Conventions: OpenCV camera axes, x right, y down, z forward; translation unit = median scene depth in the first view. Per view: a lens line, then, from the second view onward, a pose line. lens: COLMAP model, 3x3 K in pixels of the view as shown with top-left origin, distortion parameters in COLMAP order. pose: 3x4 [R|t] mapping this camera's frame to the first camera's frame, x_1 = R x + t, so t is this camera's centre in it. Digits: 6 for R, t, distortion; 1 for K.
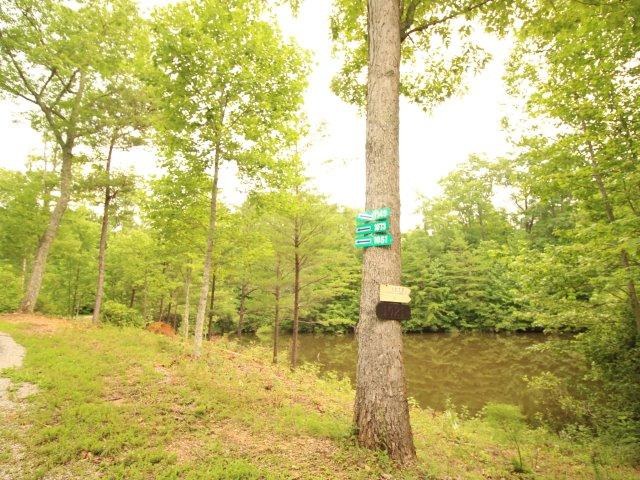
lens RADIAL K [[350.0, 0, 320.6], [0, 350.0, 237.3], [0, 0, 1]] dist [-0.004835, -0.000259]
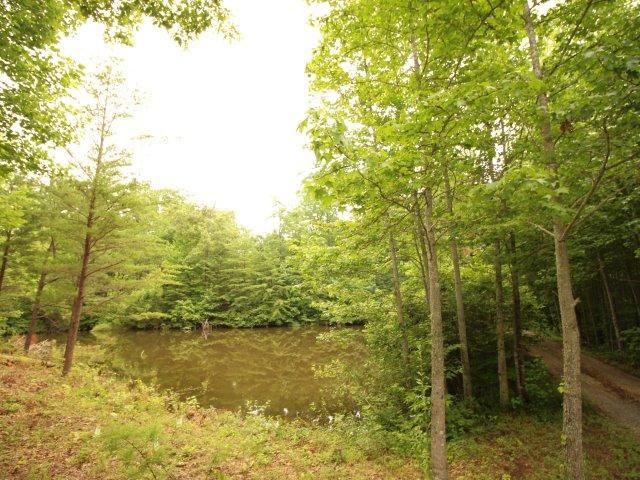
lens RADIAL K [[304.8, 0, 319.8], [0, 304.8, 242.9], [0, 0, 1]] dist [-0.004014, -0.008345]
pose [[0.937515, 0.073261, 0.340146, 0.103539], [-0.070067, 0.997307, -0.021681, 0.022659], [-0.340818, -0.003507, 0.940123, 0.062208]]
